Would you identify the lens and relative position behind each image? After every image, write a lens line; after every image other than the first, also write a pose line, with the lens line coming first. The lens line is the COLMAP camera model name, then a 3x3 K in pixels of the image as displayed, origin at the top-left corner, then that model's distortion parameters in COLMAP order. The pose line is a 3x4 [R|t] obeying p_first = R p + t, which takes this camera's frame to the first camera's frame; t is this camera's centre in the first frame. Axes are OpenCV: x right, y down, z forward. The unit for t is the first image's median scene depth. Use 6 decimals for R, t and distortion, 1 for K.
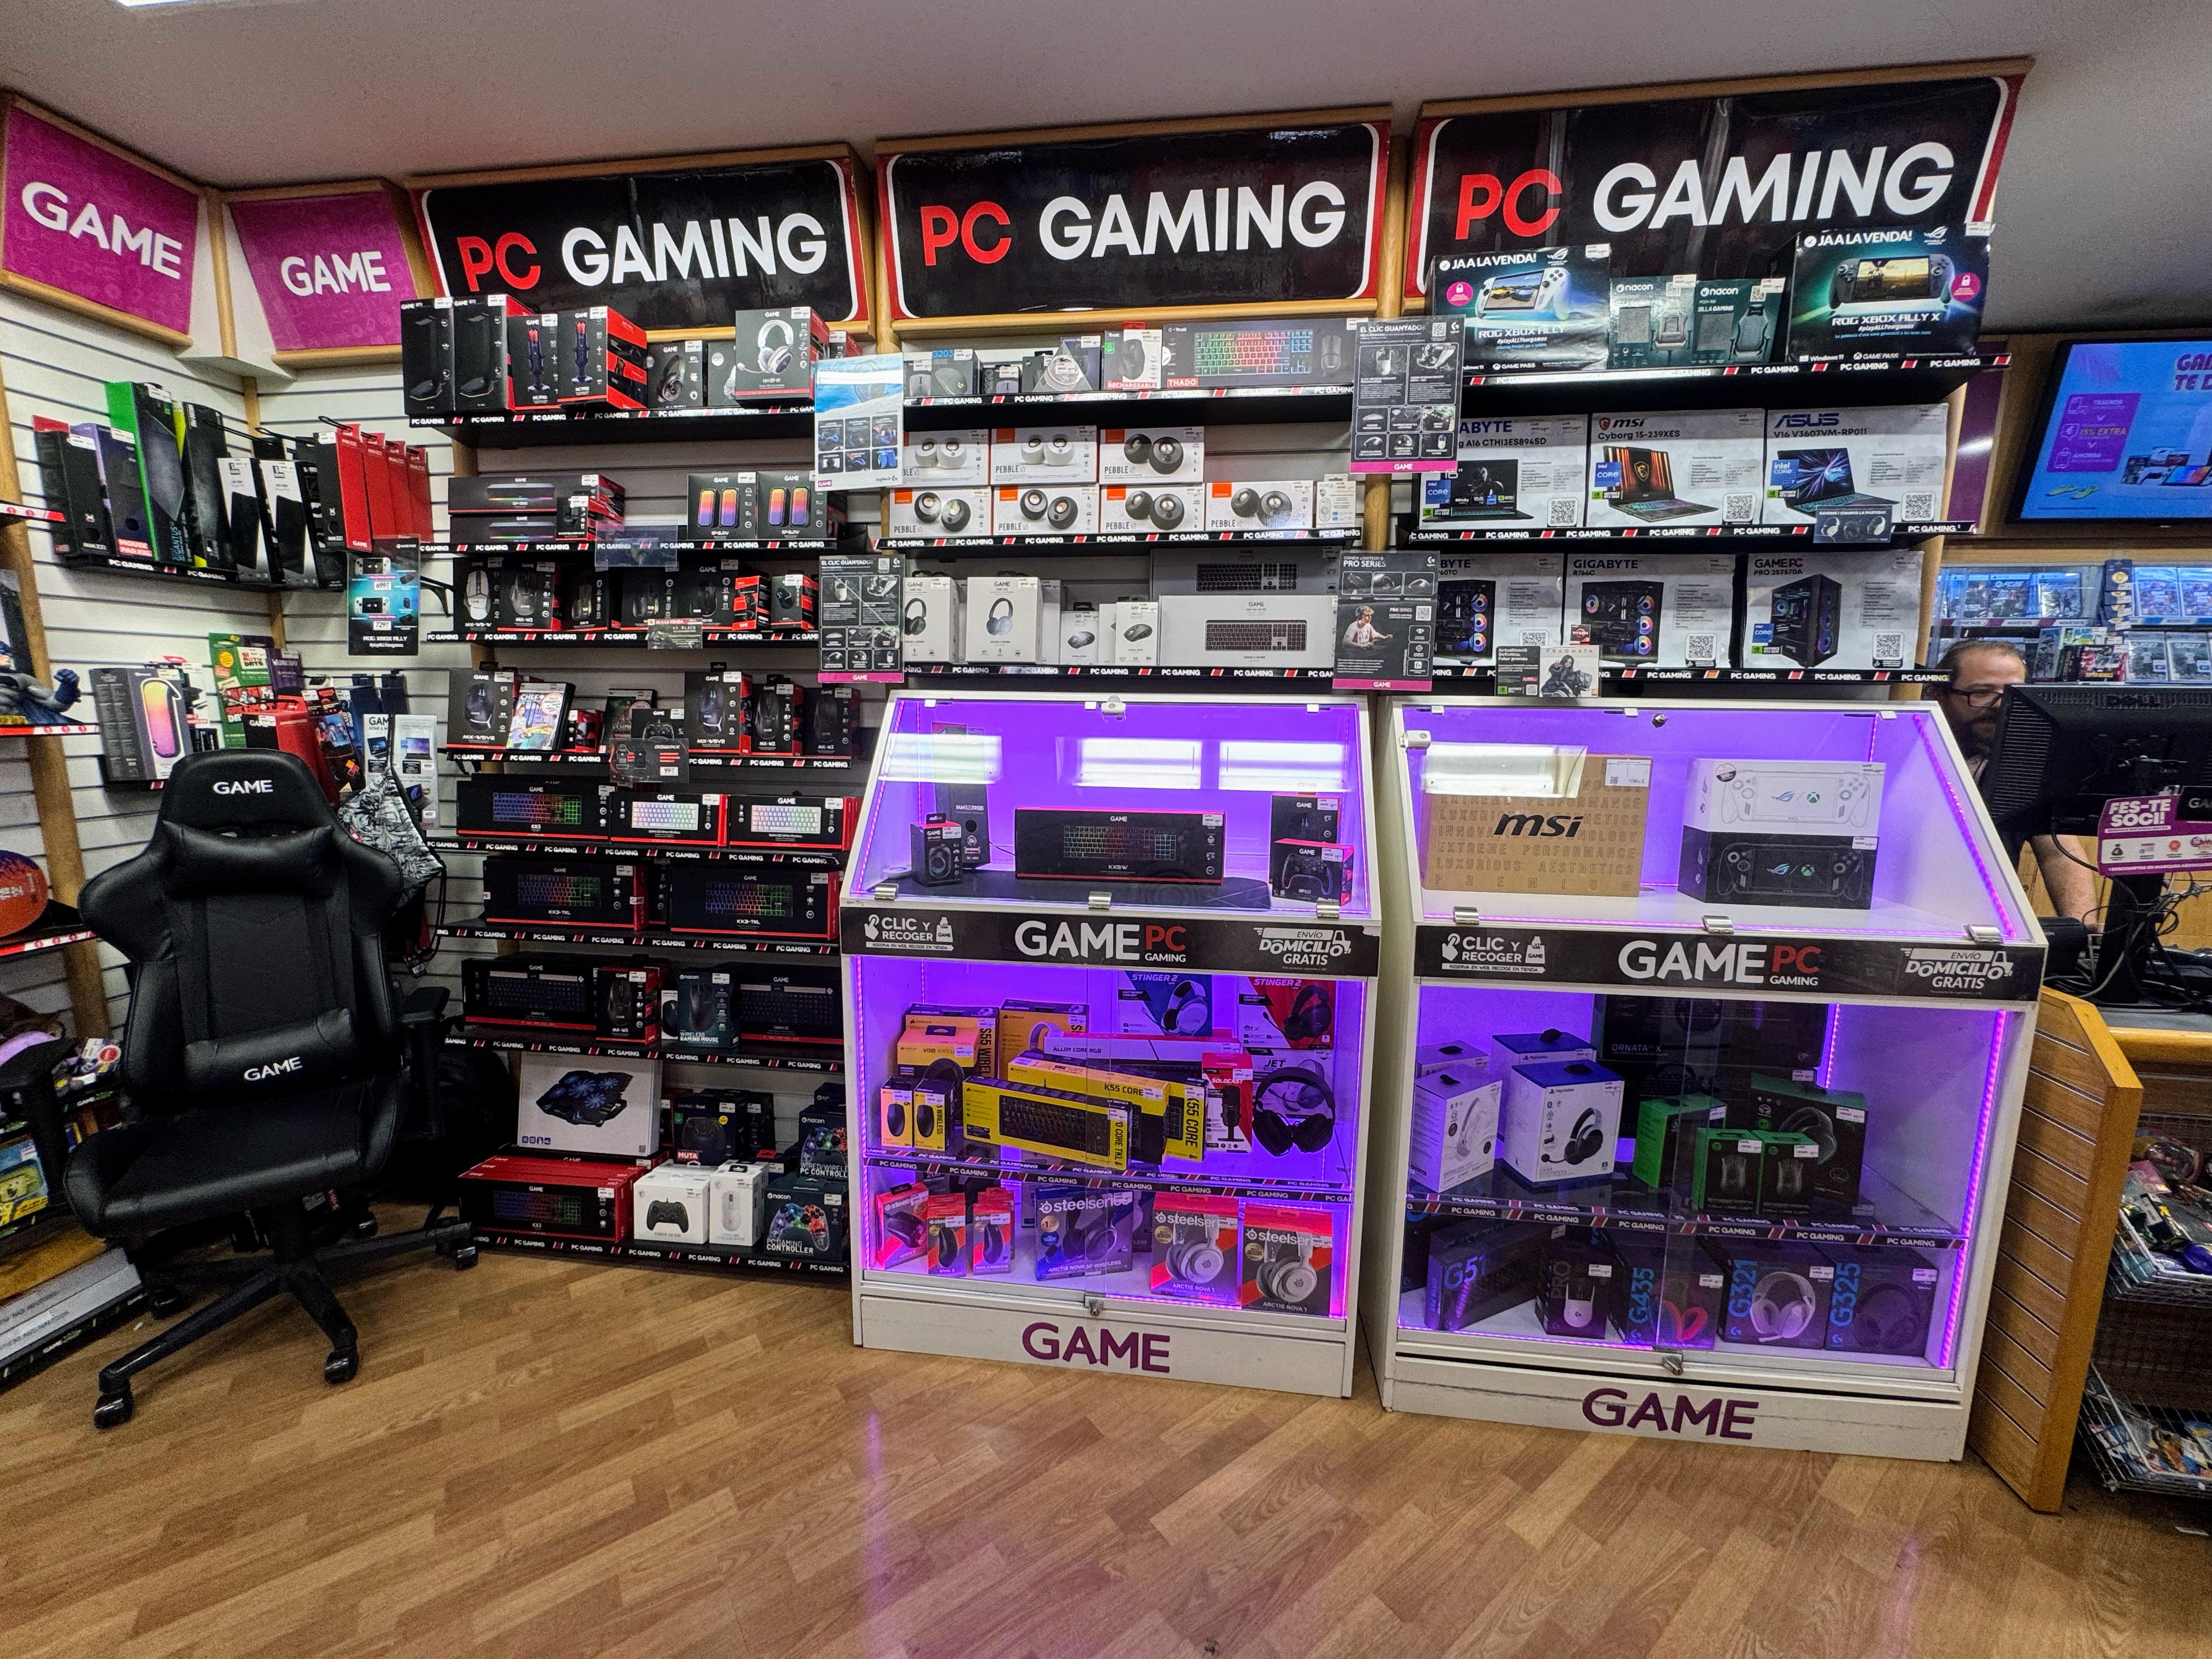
lens RADIAL K [[881.9, 0, 1106.0], [0, 881.9, 829.5], [0, 0, 1]] dist [-0.009072, 0.000467]
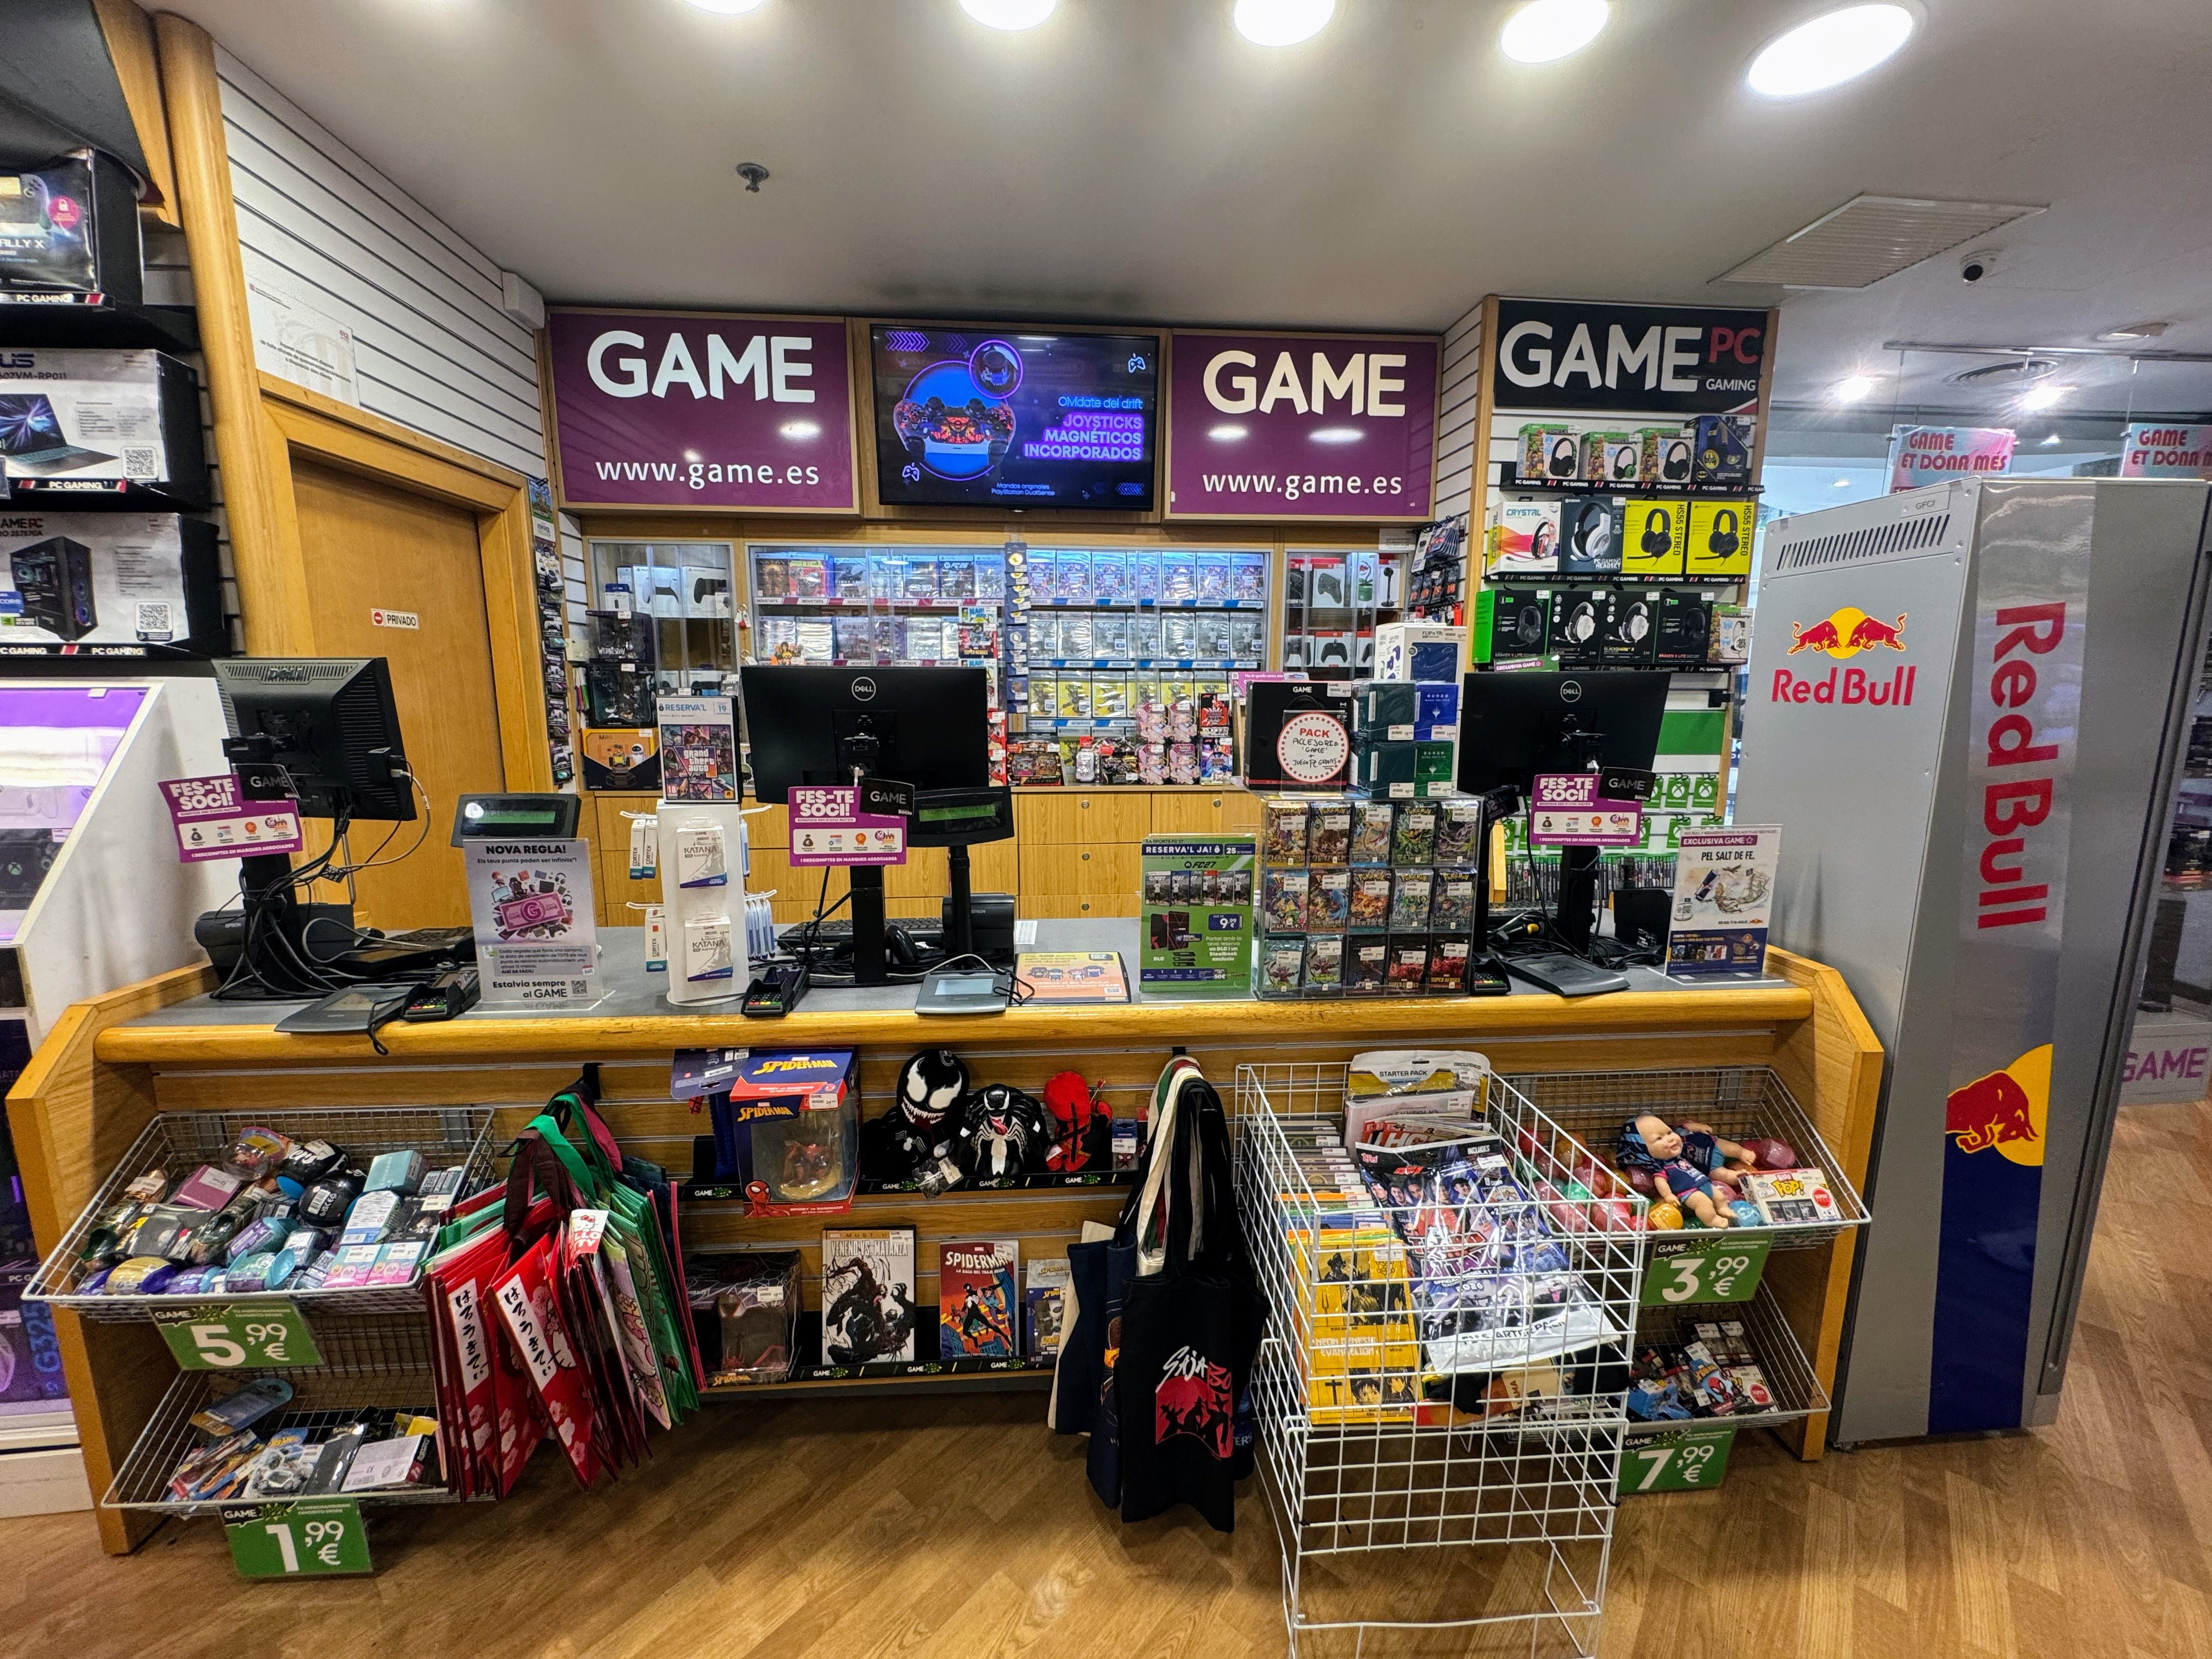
lens RADIAL K [[881.9, 0, 1106.0], [0, 881.9, 829.5], [0, 0, 1]] dist [-0.009072, 0.000467]
pose [[0.988271, -0.023499, 0.150889, 1.718911], [0.021689, 0.999672, 0.013633, 0.018477], [-0.151159, -0.010201, 0.988457, -0.042010]]
